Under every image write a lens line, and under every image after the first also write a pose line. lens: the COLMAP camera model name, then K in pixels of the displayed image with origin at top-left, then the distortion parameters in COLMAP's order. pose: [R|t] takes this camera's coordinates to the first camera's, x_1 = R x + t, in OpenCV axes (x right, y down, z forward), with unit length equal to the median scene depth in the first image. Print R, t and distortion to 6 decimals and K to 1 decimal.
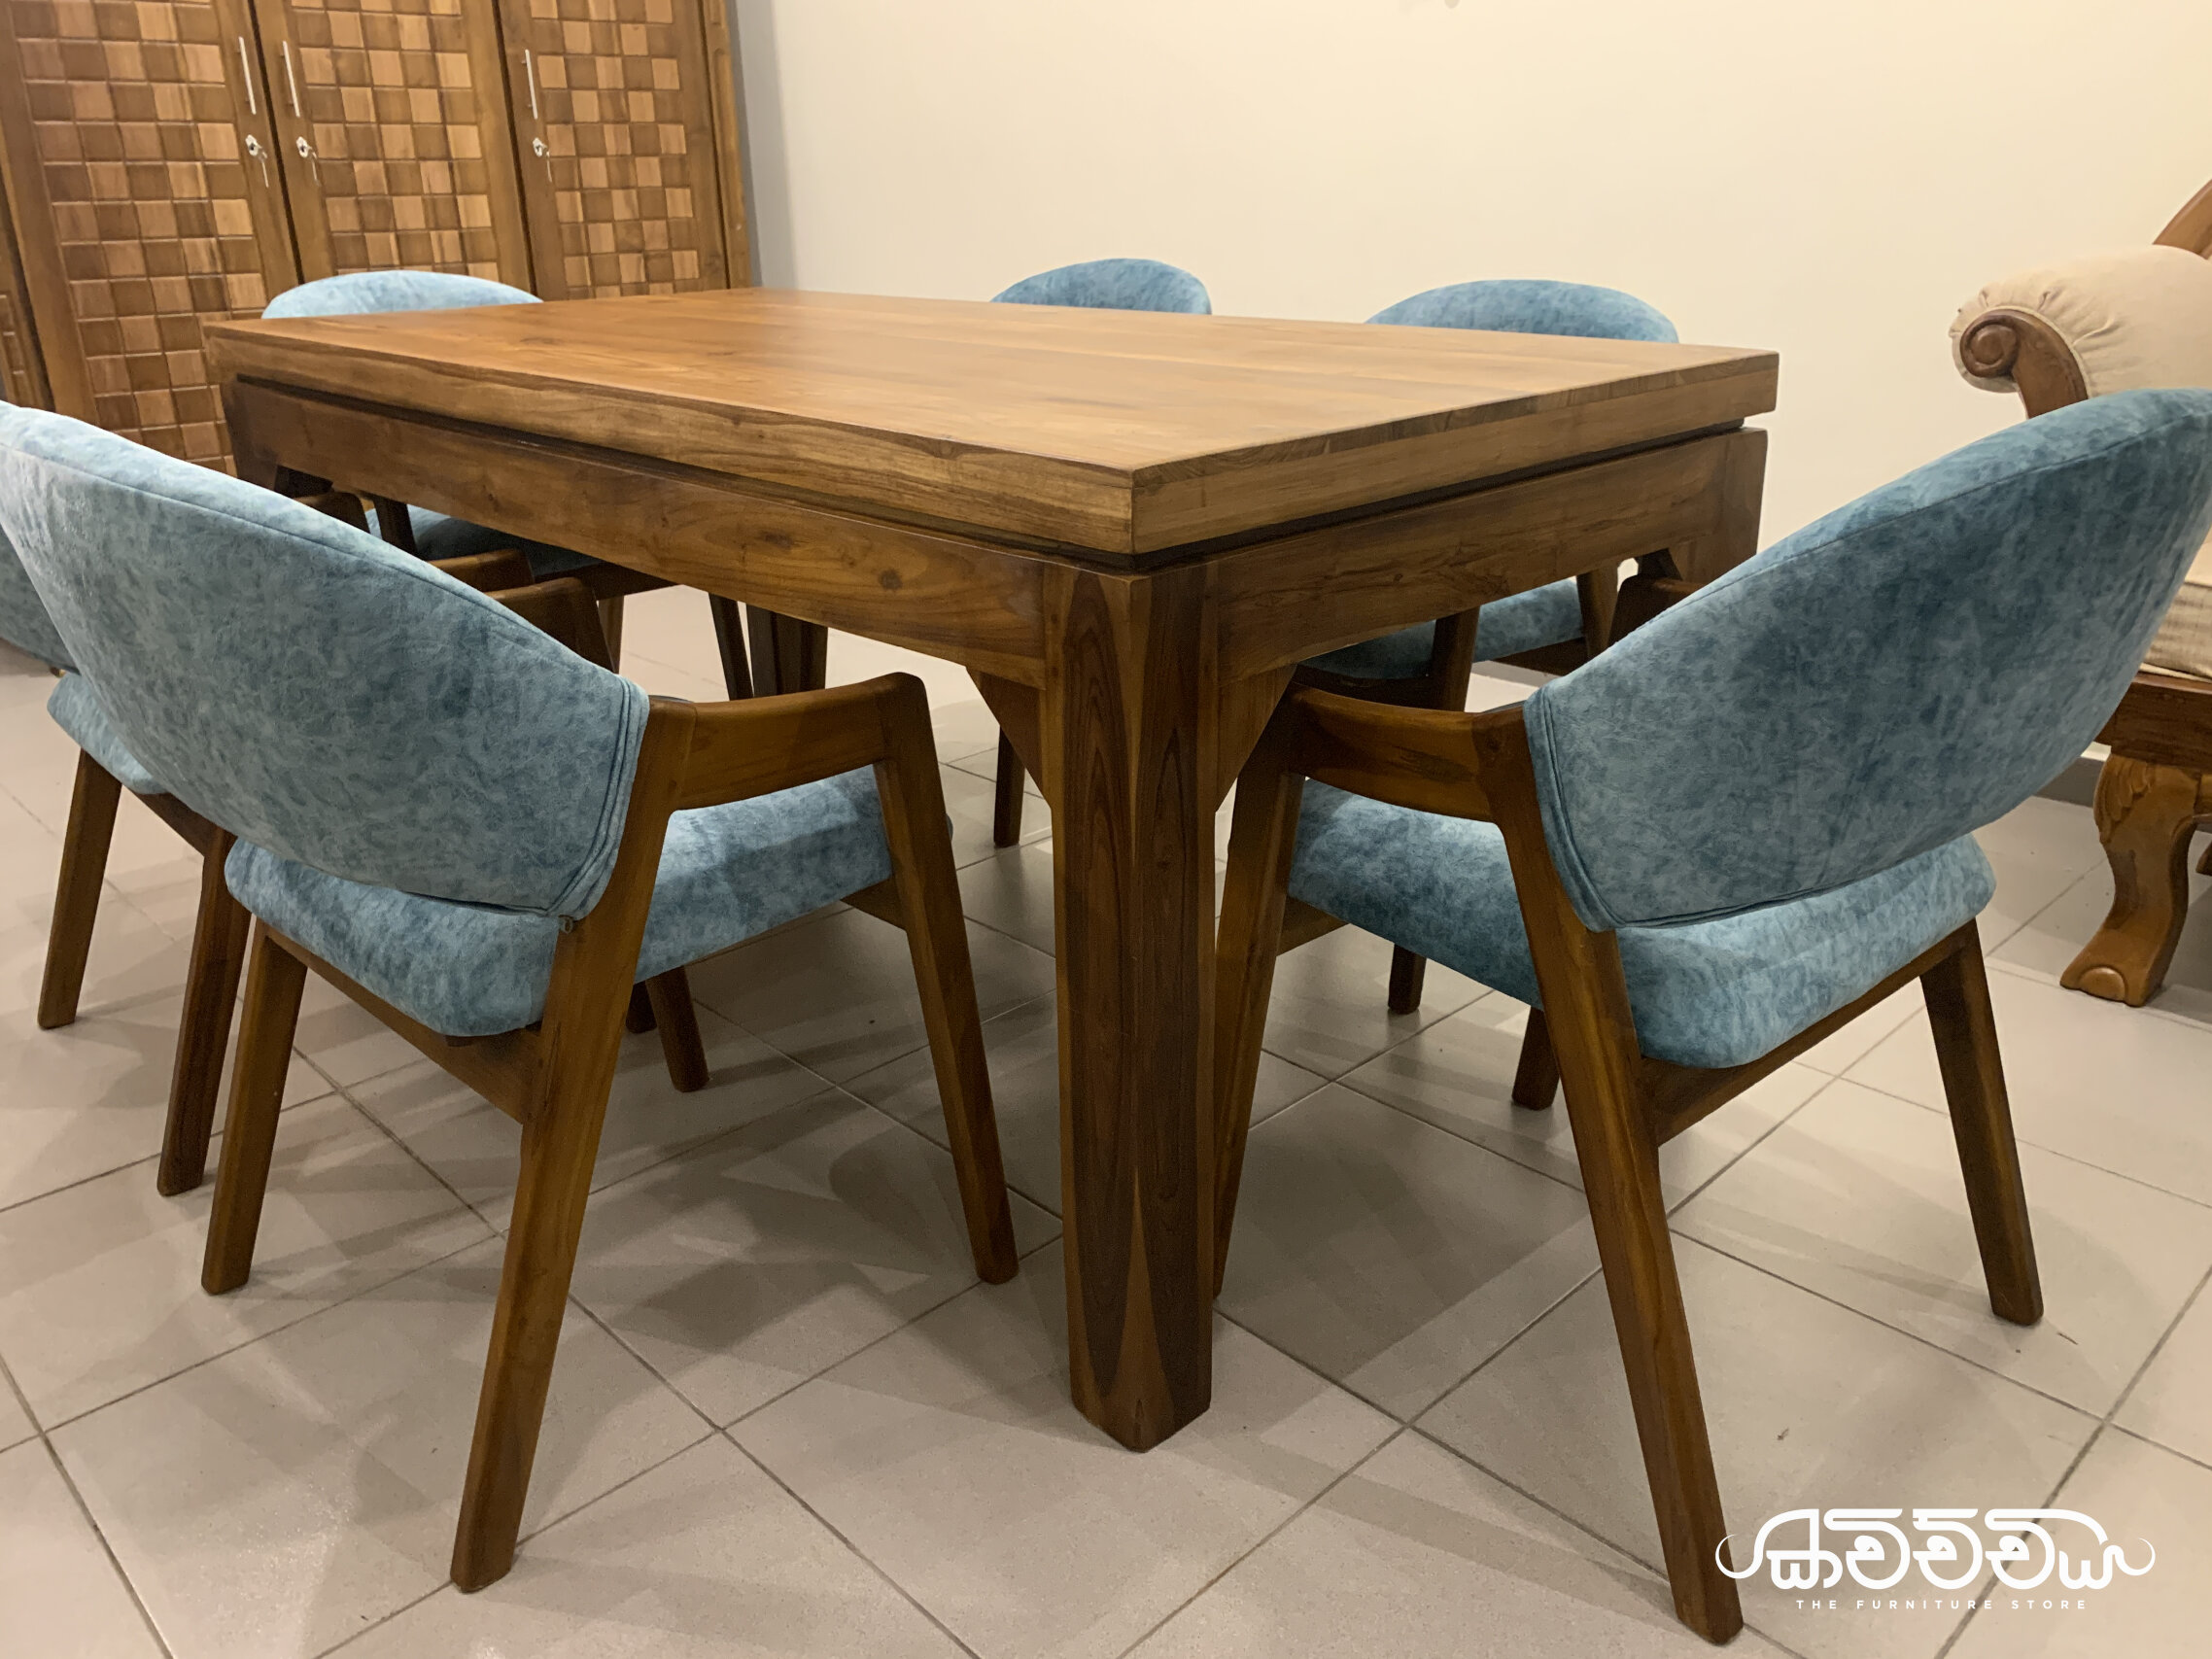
lens RADIAL K [[1676.2, 0, 1116.2], [0, 1676.2, 807.6], [0, 0, 1]] dist [0.023175, -0.034999]
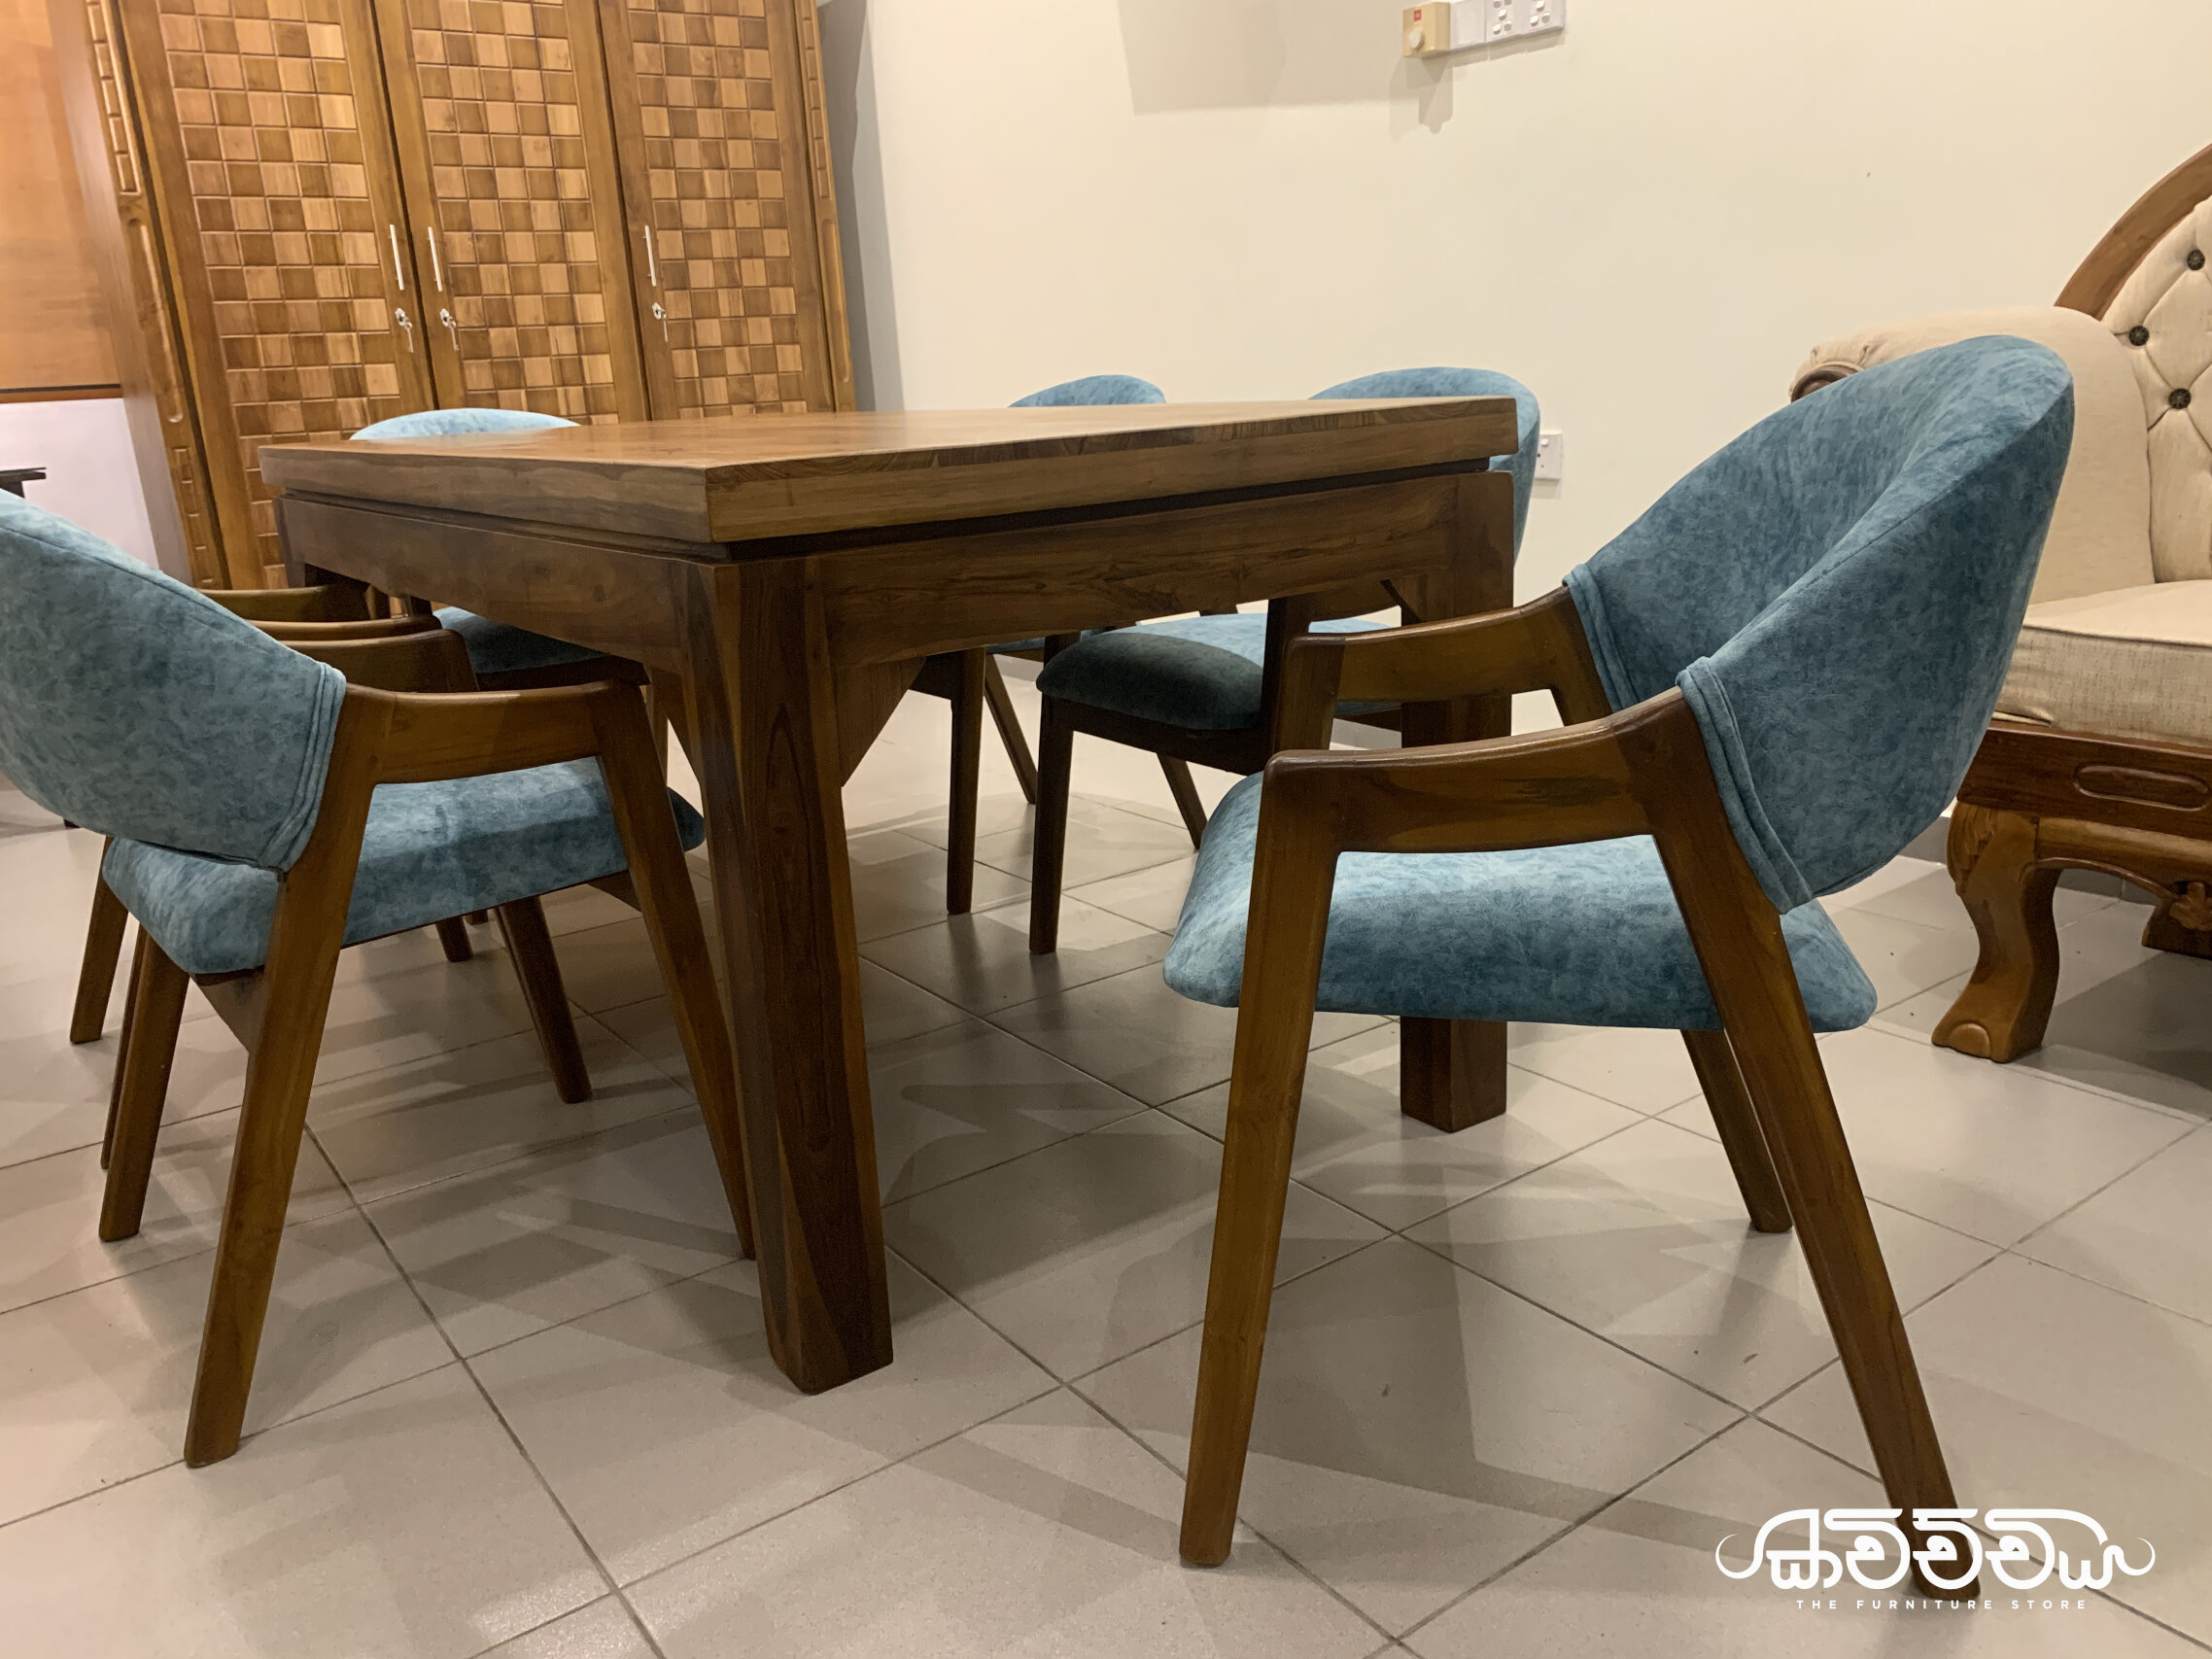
lens RADIAL K [[1676.2, 0, 1110.8], [0, 1676.2, 837.9], [0, 0, 1]] dist [0.023175, -0.034999]
pose [[0.989408, 0.003106, -0.145131, 0.356029], [-0.014498, 0.996887, -0.077501, 0.106988], [0.144439, 0.078784, 0.986372, -0.064632]]
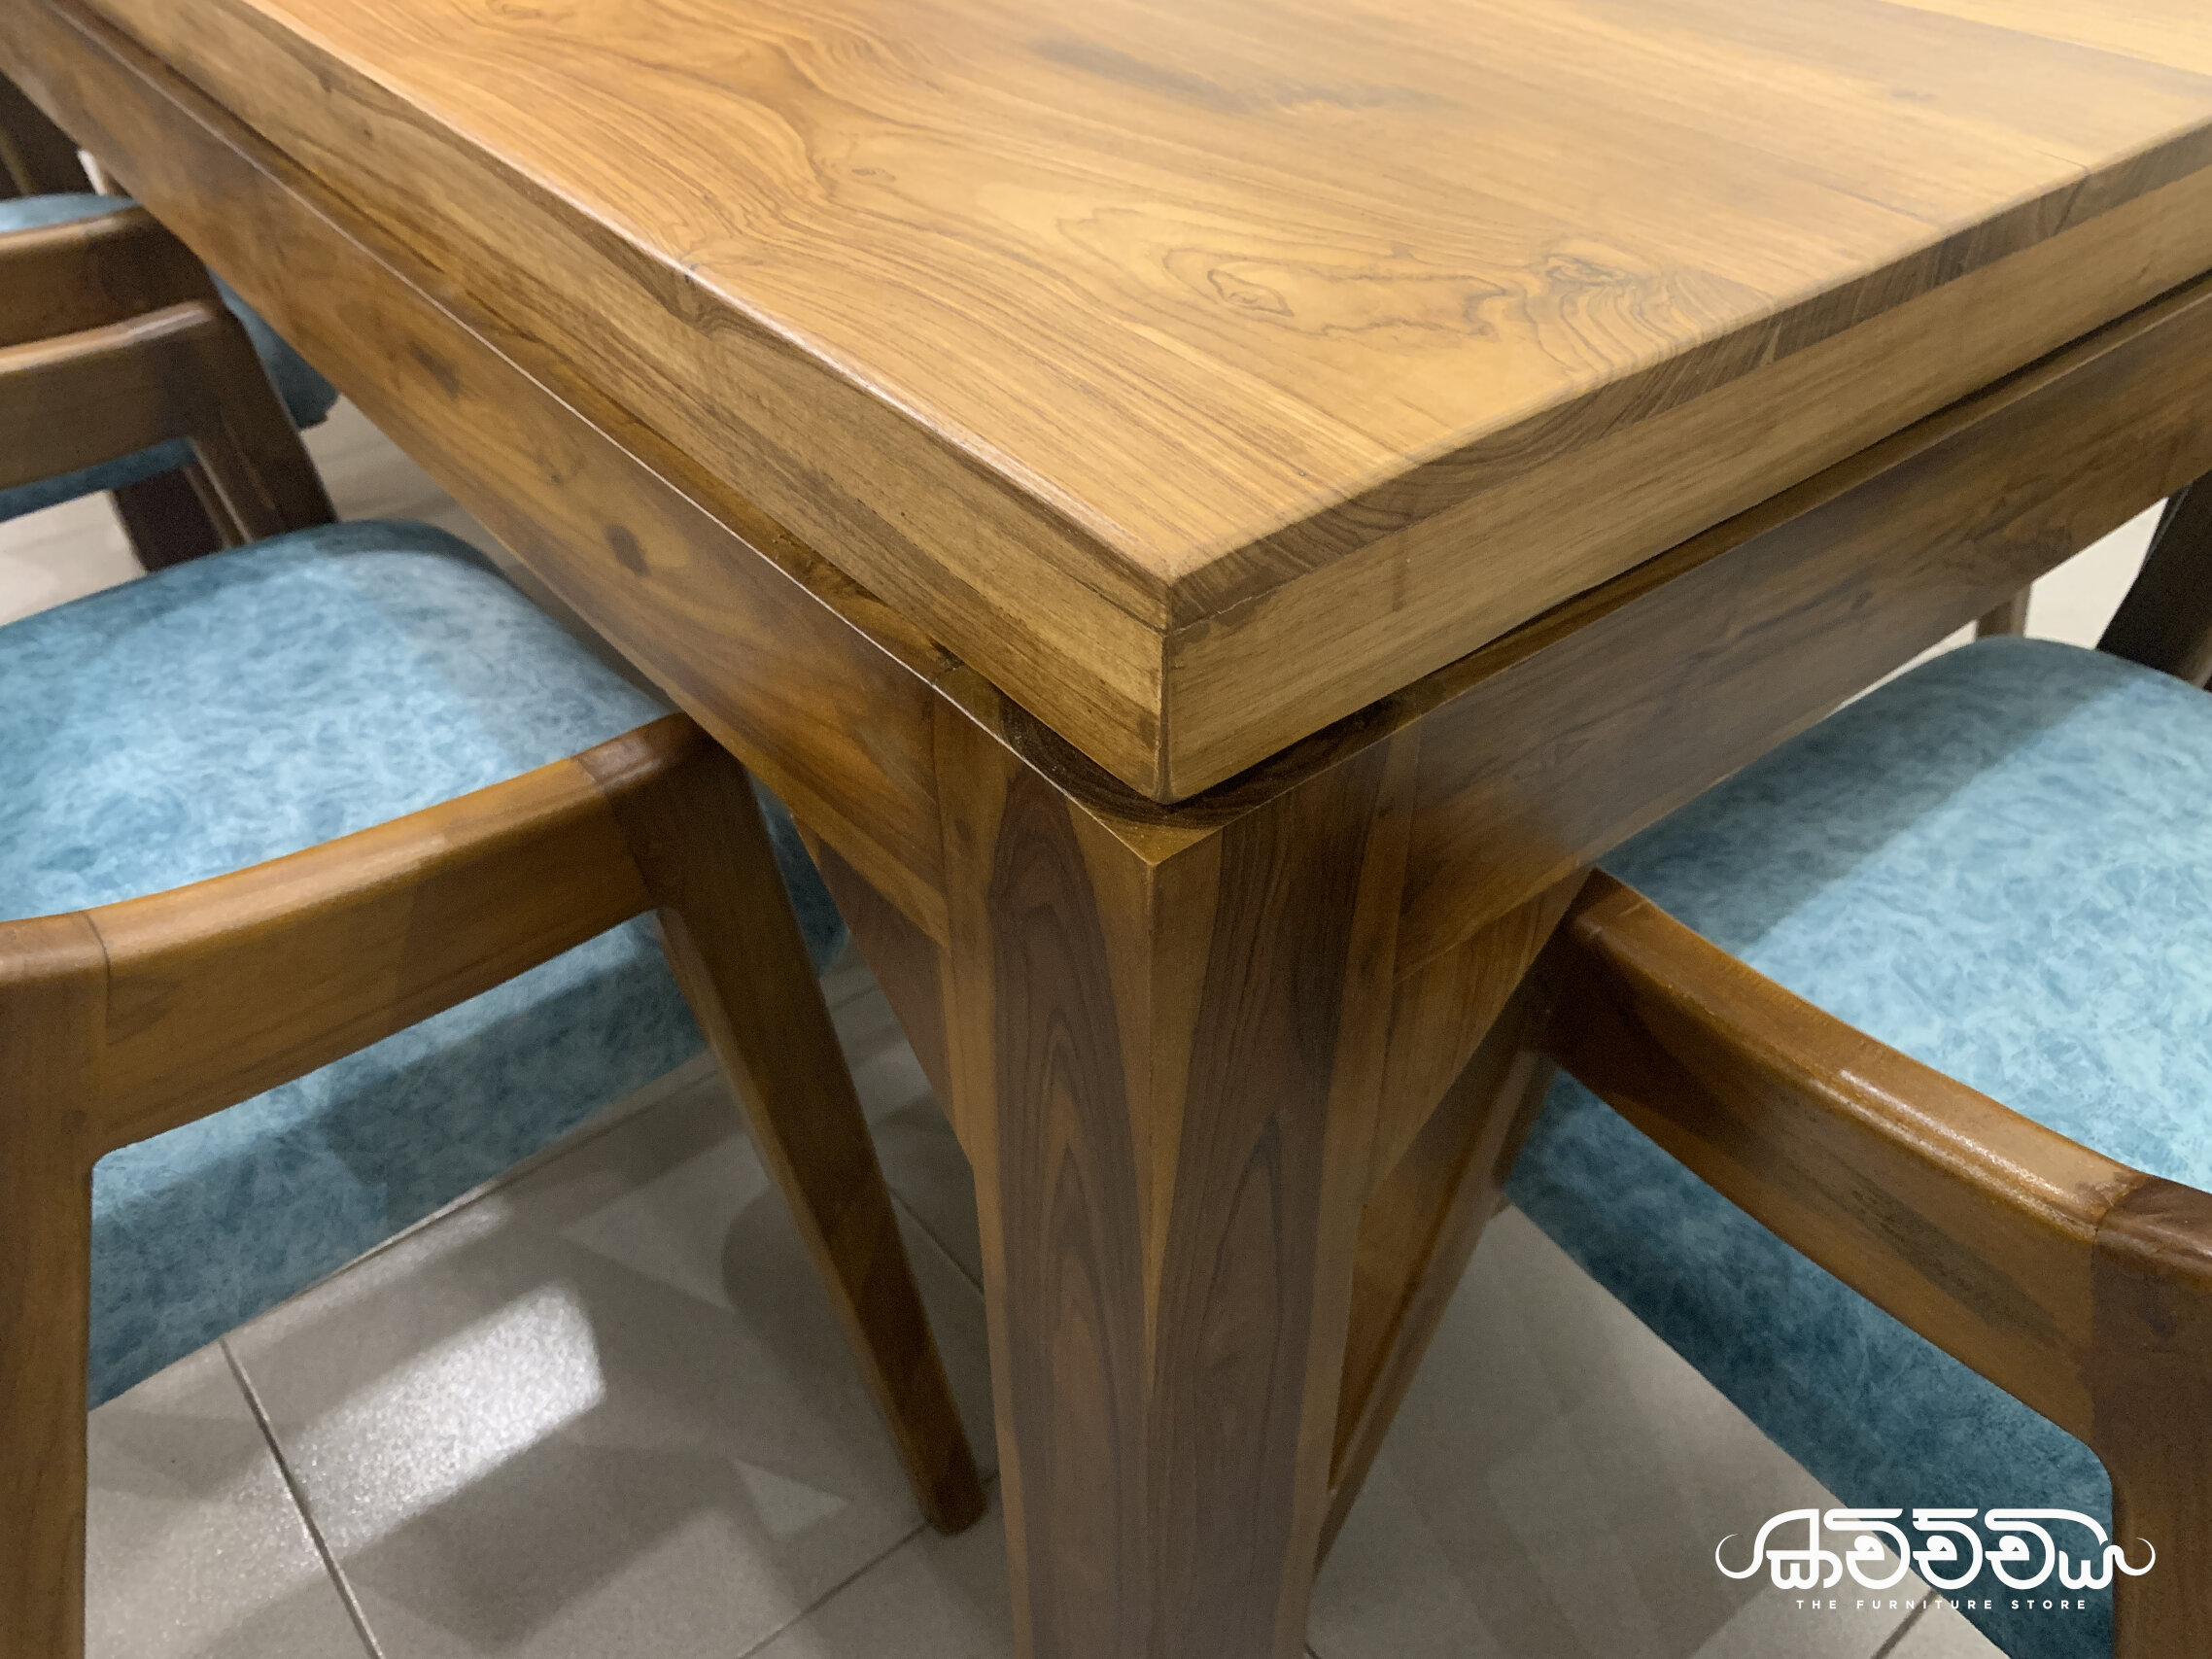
lens RADIAL K [[1676.2, 0, 1112.5], [0, 1676.2, 779.0], [0, 0, 1]] dist [0.023175, -0.034999]
pose [[0.996490, 0.055037, -0.063078, 0.015940], [-0.033338, 0.952078, 0.304034, -0.201353], [0.076788, -0.300864, 0.950571, 0.555980]]
